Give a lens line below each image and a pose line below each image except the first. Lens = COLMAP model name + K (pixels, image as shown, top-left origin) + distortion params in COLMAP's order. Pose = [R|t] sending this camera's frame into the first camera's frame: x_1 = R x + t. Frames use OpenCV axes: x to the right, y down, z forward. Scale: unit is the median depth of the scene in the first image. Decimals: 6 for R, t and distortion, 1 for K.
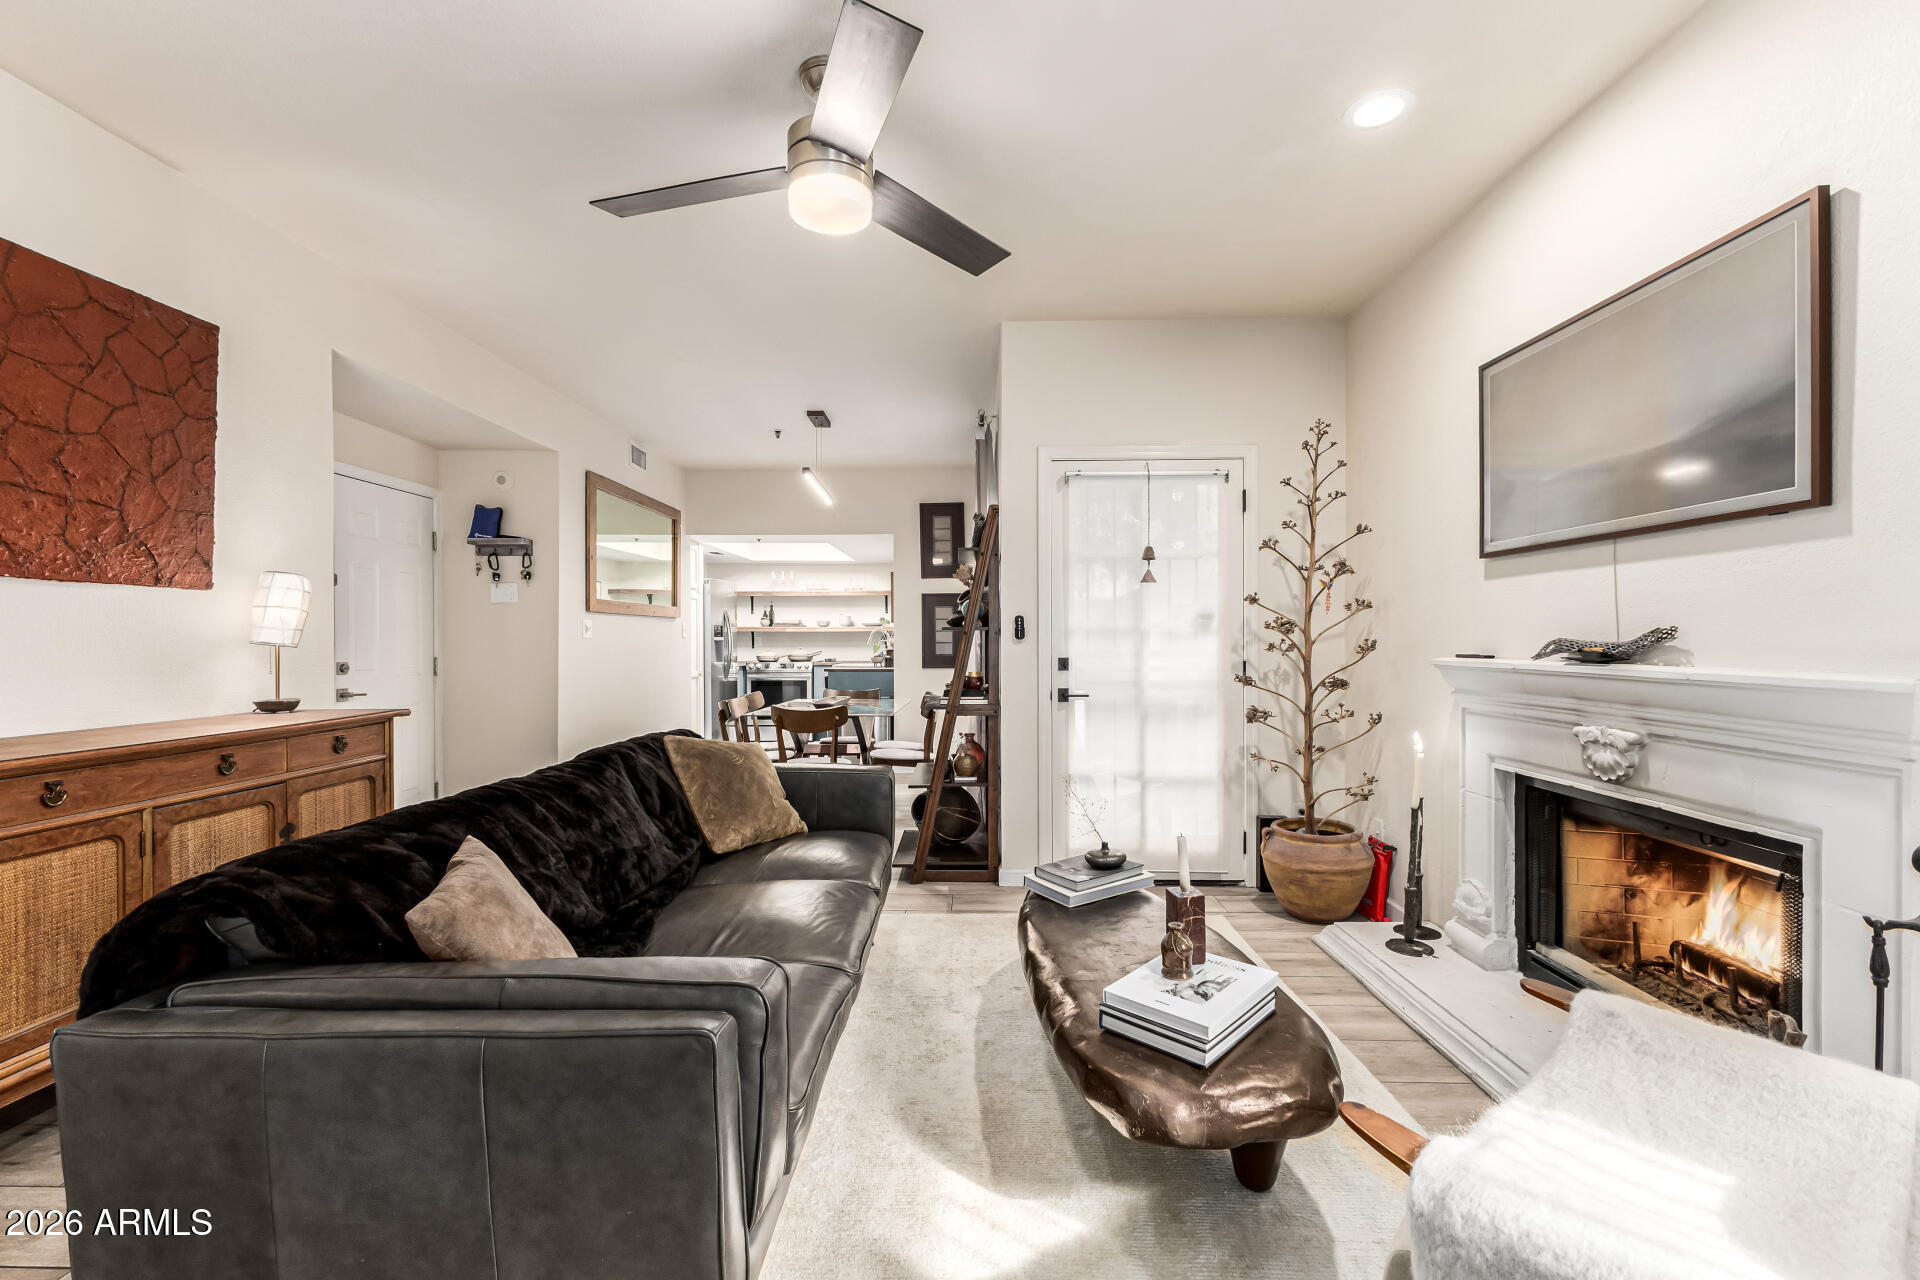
lens RADIAL K [[832.2, 0, 955.9], [0, 832.2, 640.9], [0, 0, 1]] dist [0.012495, -0.004201]
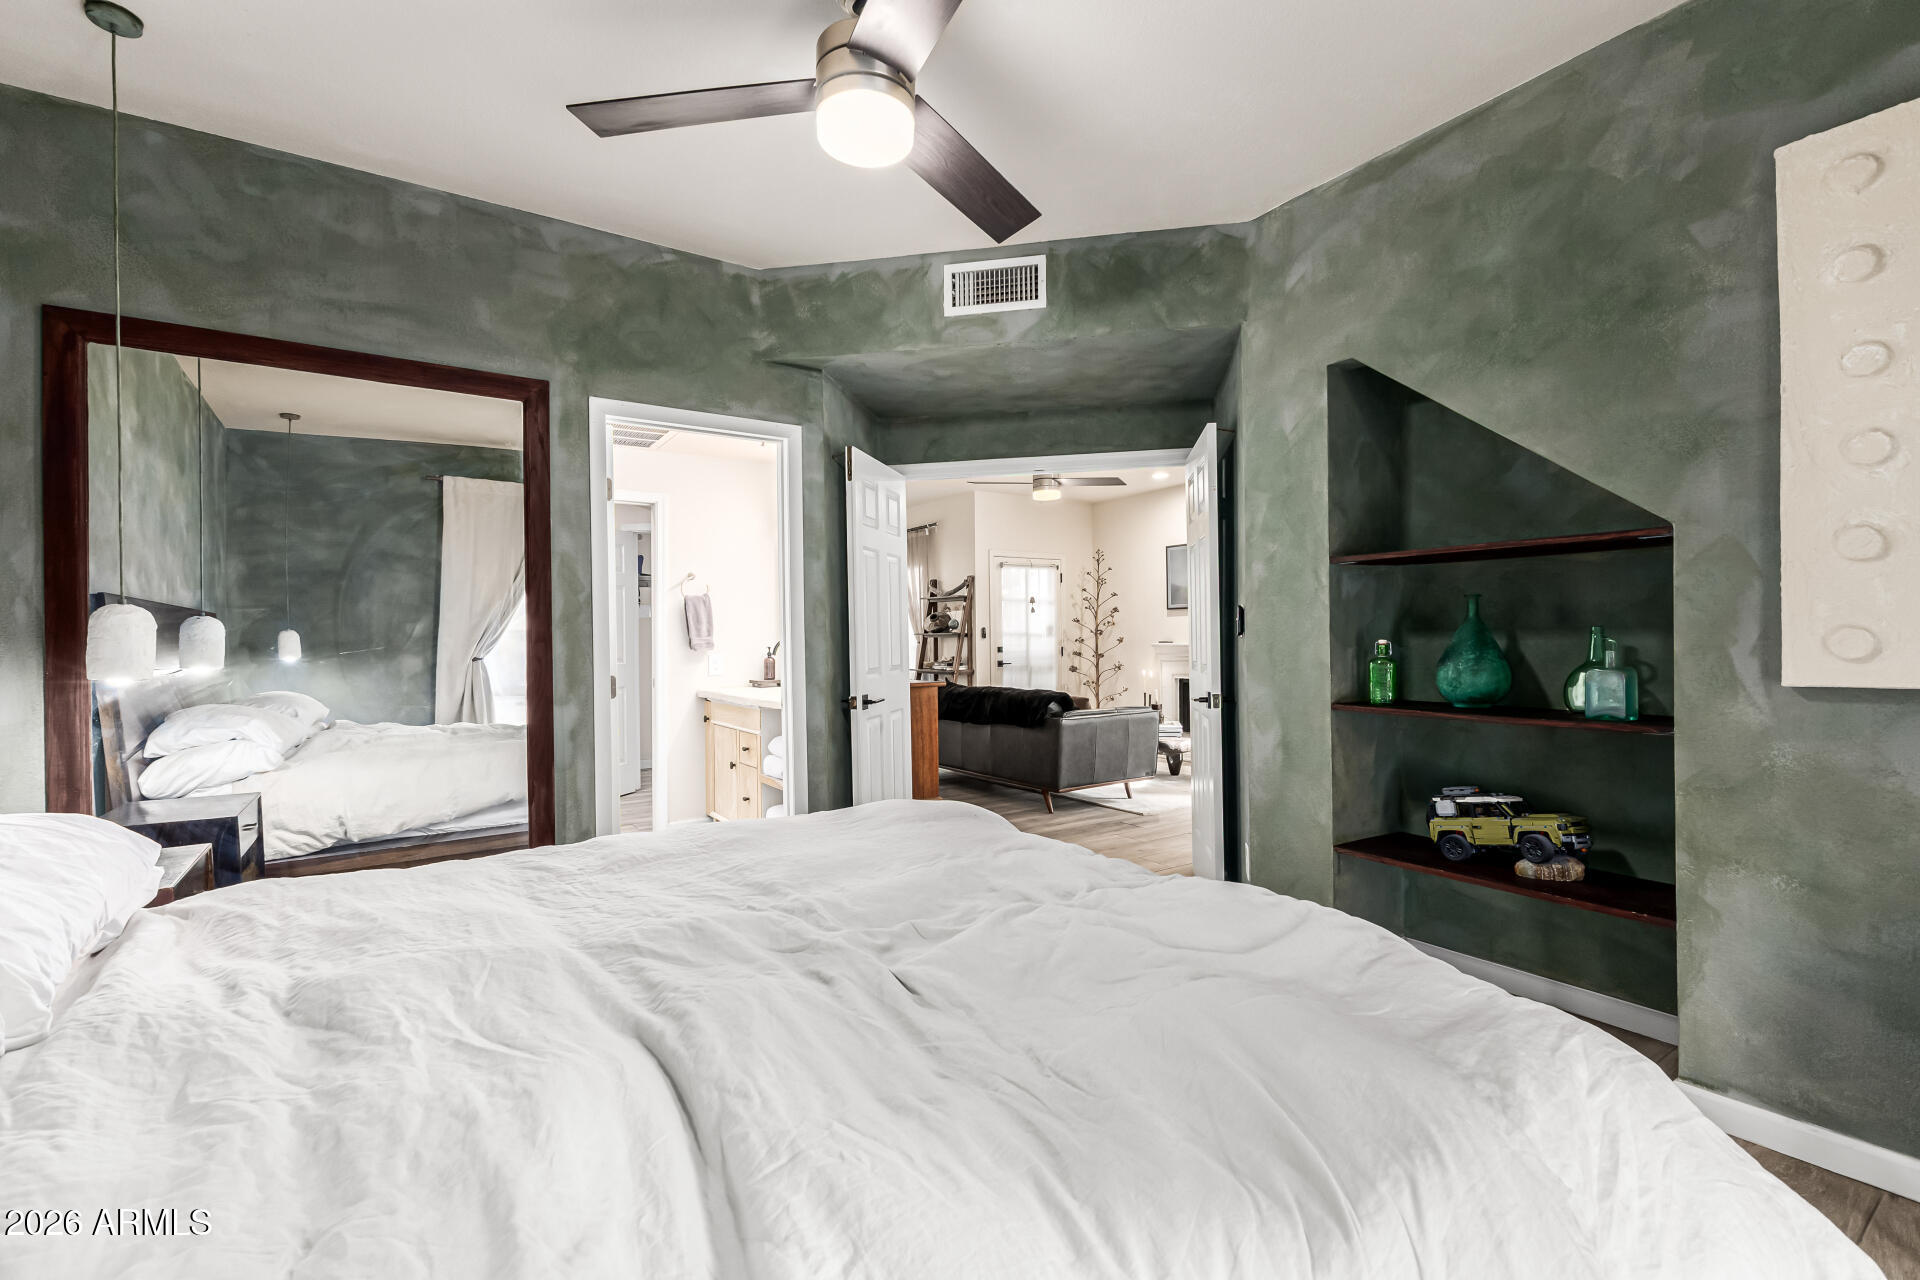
lens RADIAL K [[832.2, 0, 966.7], [0, 832.2, 641.1], [0, 0, 1]] dist [0.012495, -0.004201]
pose [[0.814056, -0.005661, 0.580758, -1.217515], [0.008248, 0.999964, -0.001815, 0.009232], [-0.580727, 0.006268, 0.814074, -0.729652]]
